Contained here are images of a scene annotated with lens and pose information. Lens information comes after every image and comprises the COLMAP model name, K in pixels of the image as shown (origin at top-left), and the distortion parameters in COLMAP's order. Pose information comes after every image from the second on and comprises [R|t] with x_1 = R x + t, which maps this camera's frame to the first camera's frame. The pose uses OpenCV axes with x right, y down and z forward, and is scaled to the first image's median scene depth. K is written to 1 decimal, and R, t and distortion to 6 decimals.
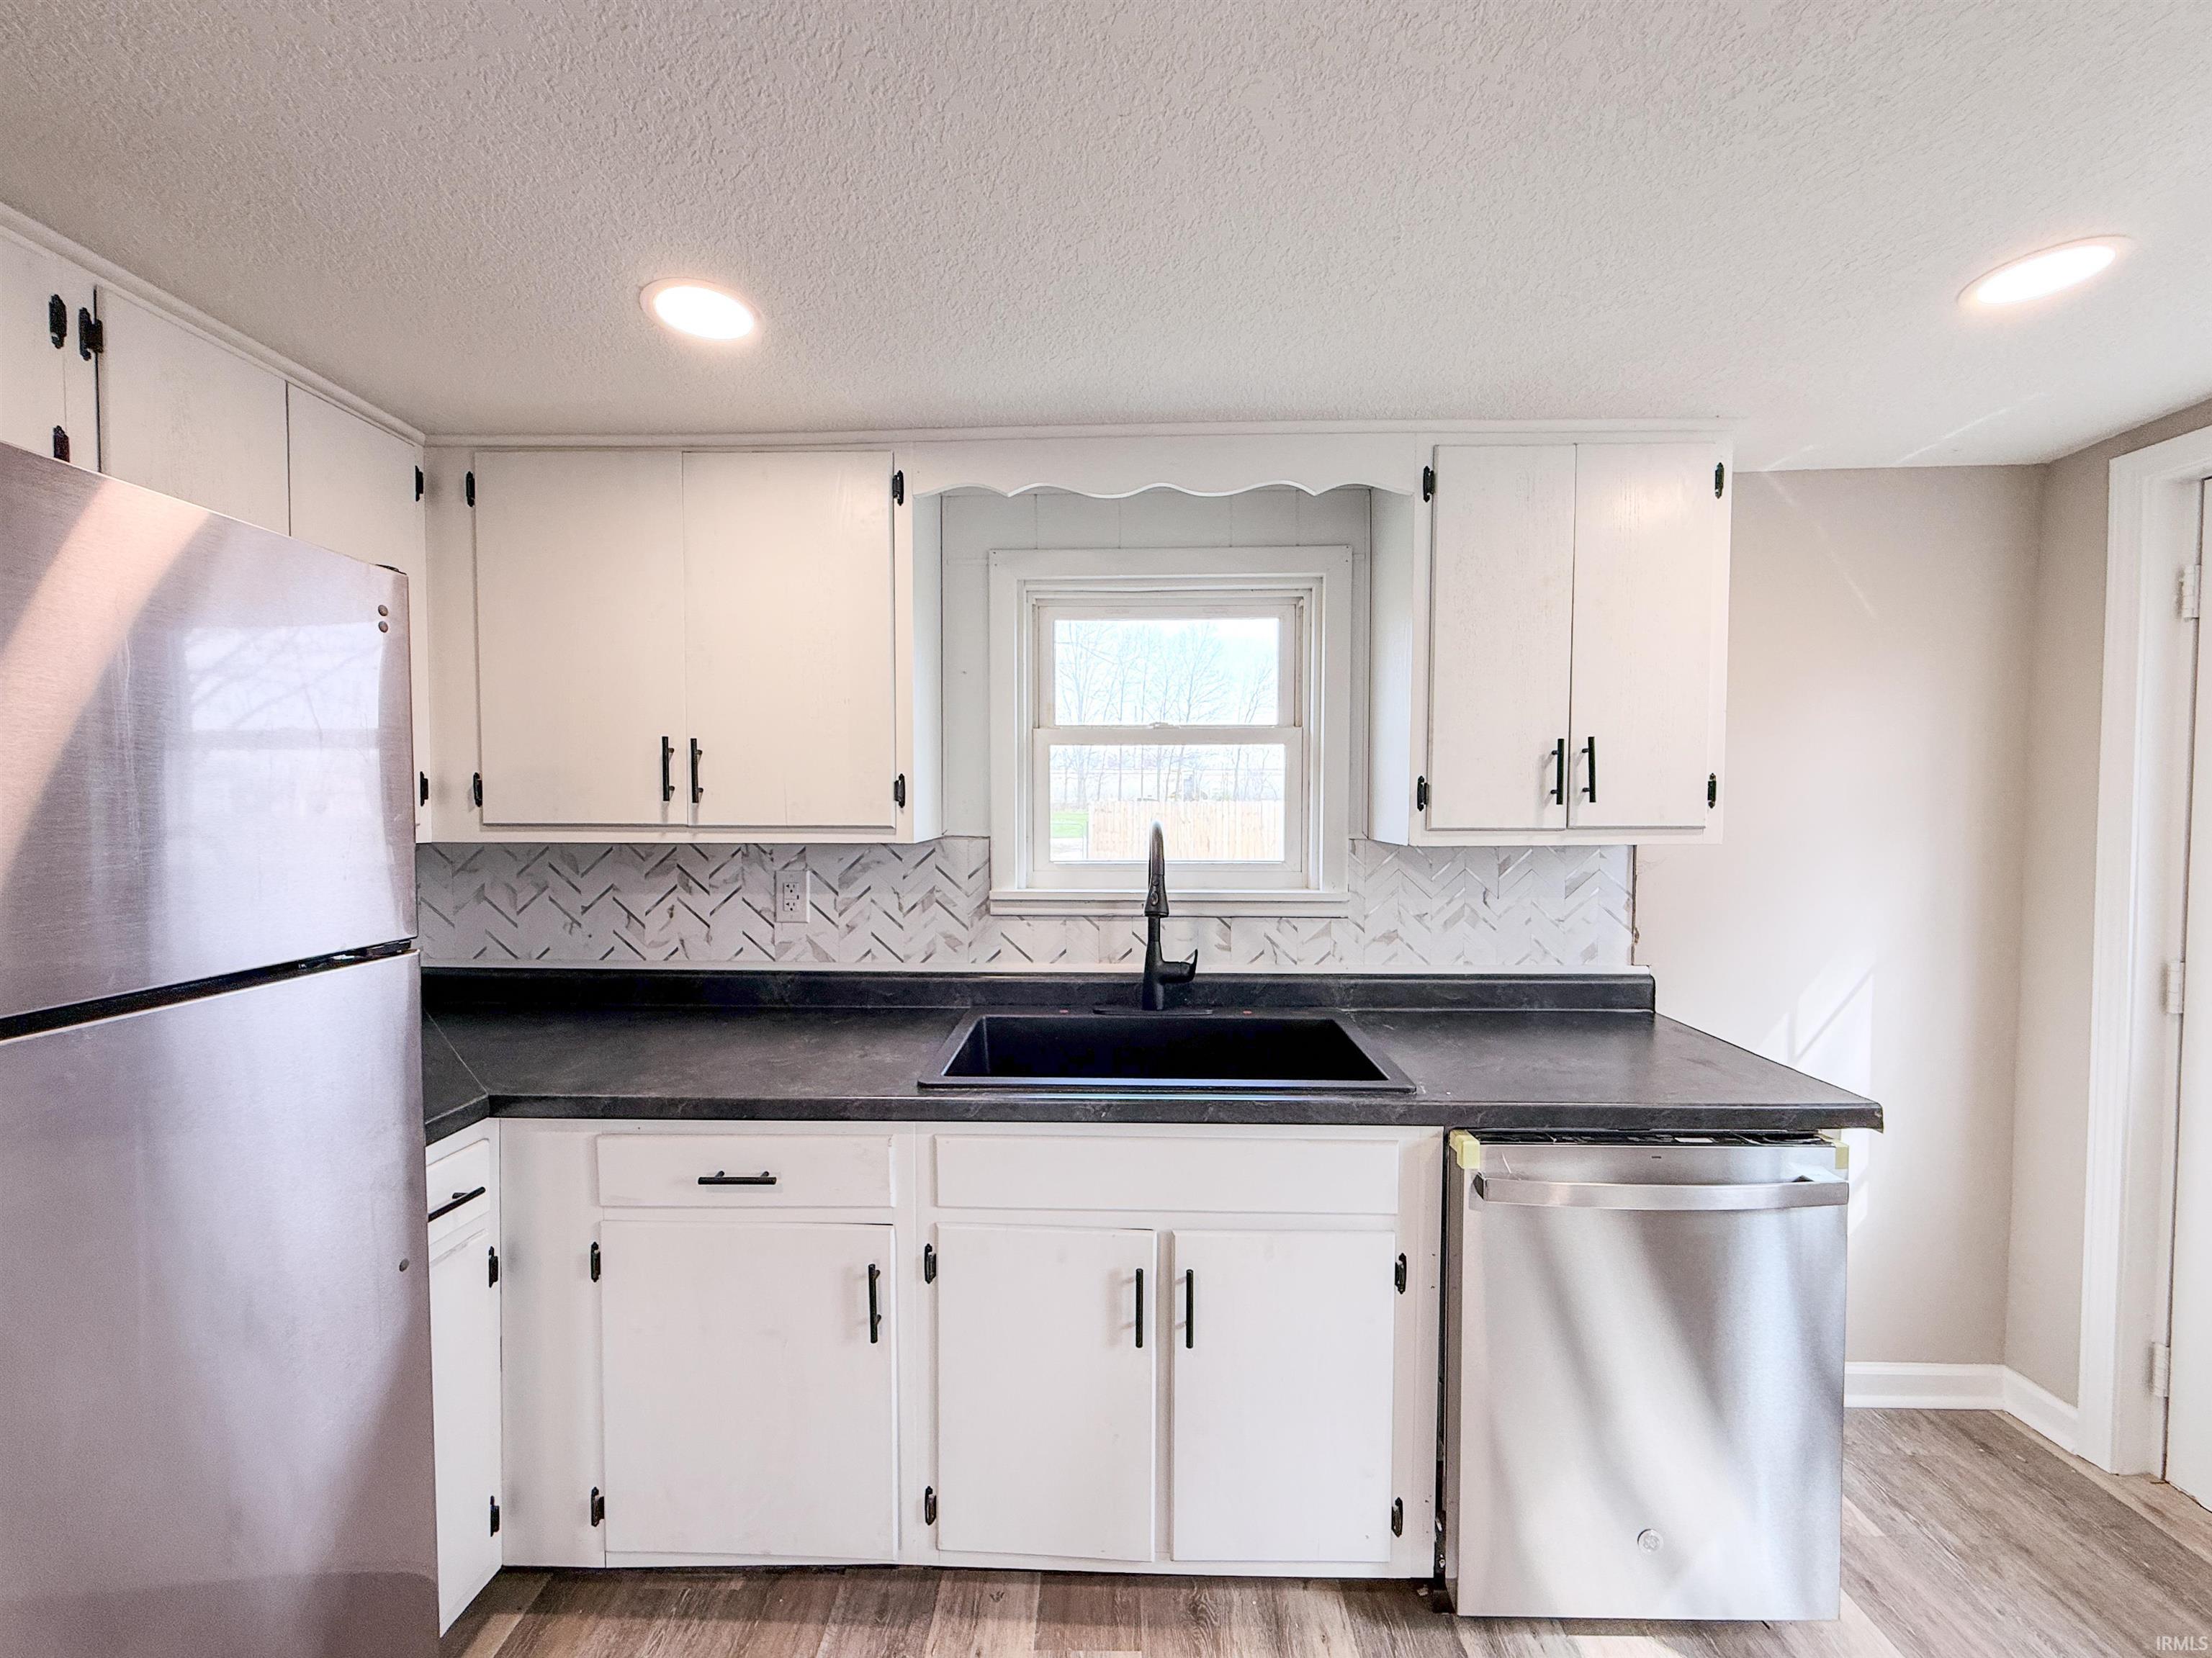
lens RADIAL K [[881.7, 0, 1102.3], [0, 881.7, 841.6], [0, 0, 1]] dist [-0.001287, 0.000309]
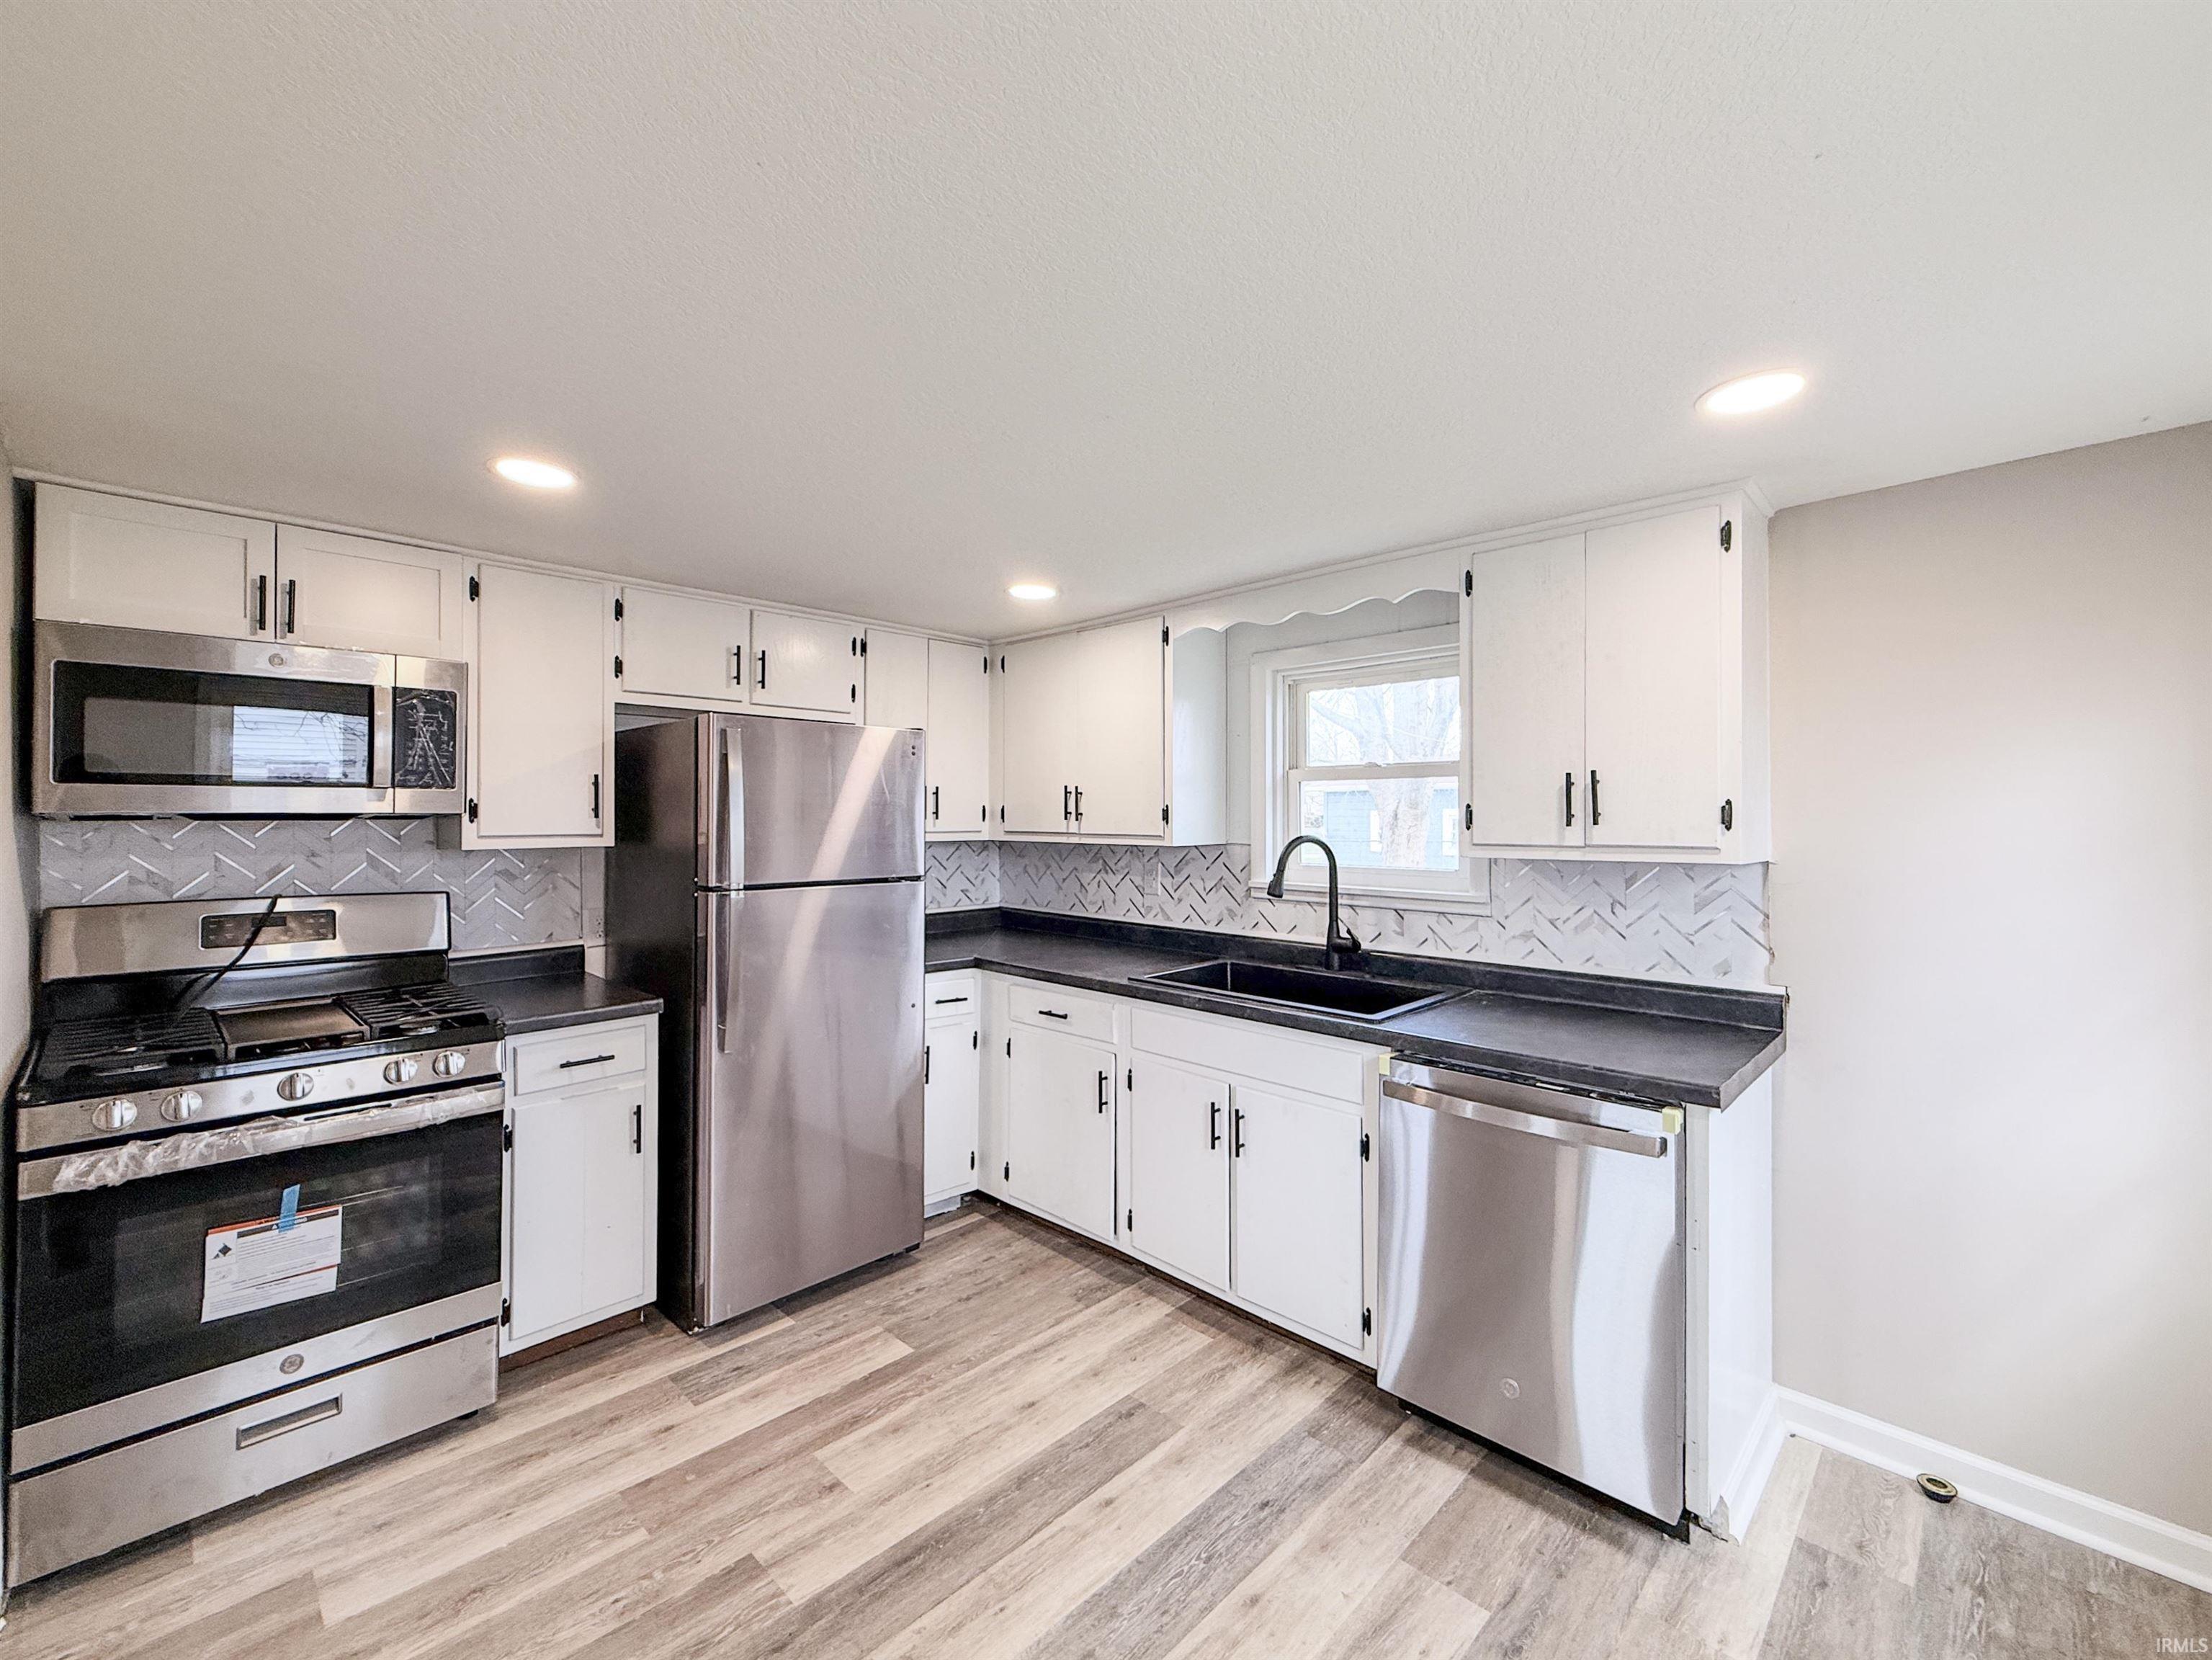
lens RADIAL K [[906.2, 0, 1106.0], [0, 906.2, 830.0], [0, 0, 1]] dist [-0.000283, 0.000060]
pose [[0.732561, 0.012082, -0.680594, 0.768941], [-0.032527, 0.999322, -0.017270, 0.004730], [0.679924, 0.034789, 0.732457, -0.302068]]
